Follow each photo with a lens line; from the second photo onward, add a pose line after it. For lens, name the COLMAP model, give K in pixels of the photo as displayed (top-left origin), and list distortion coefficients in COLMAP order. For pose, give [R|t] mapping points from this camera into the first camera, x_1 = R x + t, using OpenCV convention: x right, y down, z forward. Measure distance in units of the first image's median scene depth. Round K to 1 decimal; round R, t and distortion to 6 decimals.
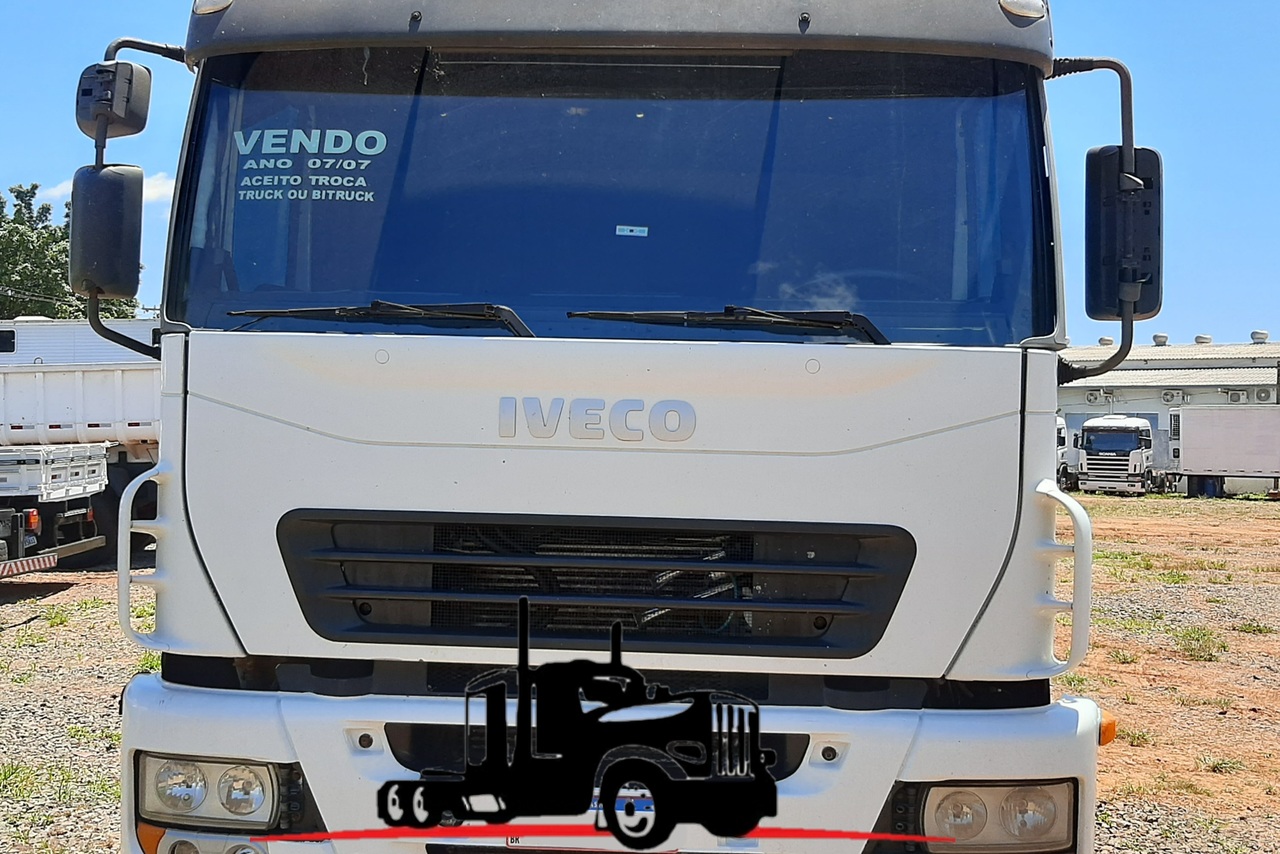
lens RADIAL K [[1368.2, 0, 659.0], [0, 1368.2, 425.7], [0, 0, 1]] dist [0.071823, -0.004365]
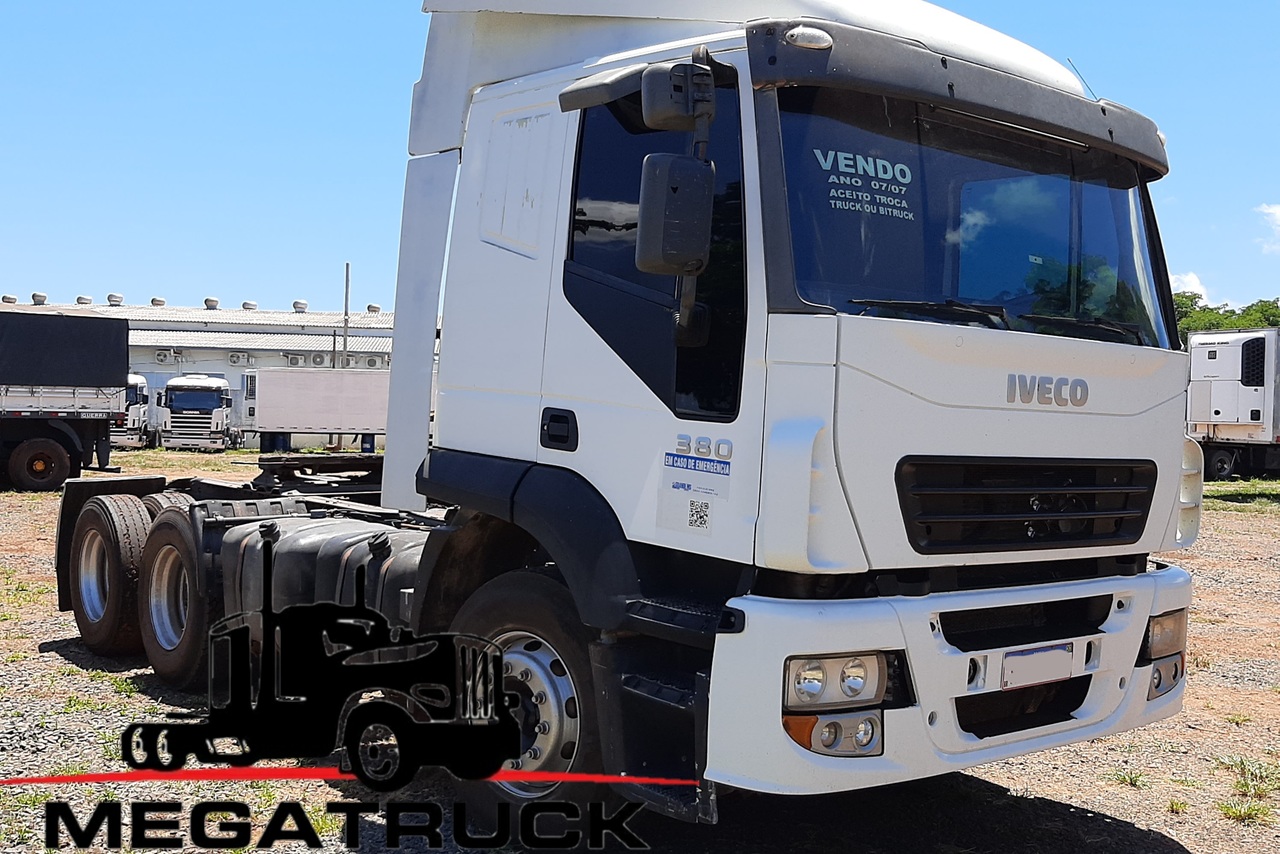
lens RADIAL K [[1373.8, 0, 599.9], [0, 1373.8, 439.7], [0, 0, 1]] dist [0.059527, -0.029701]
pose [[0.734548, -0.009330, 0.678493, -0.159596], [-0.018272, 0.999271, 0.033523, 0.000787], [-0.678311, -0.037022, 0.733842, 0.028169]]
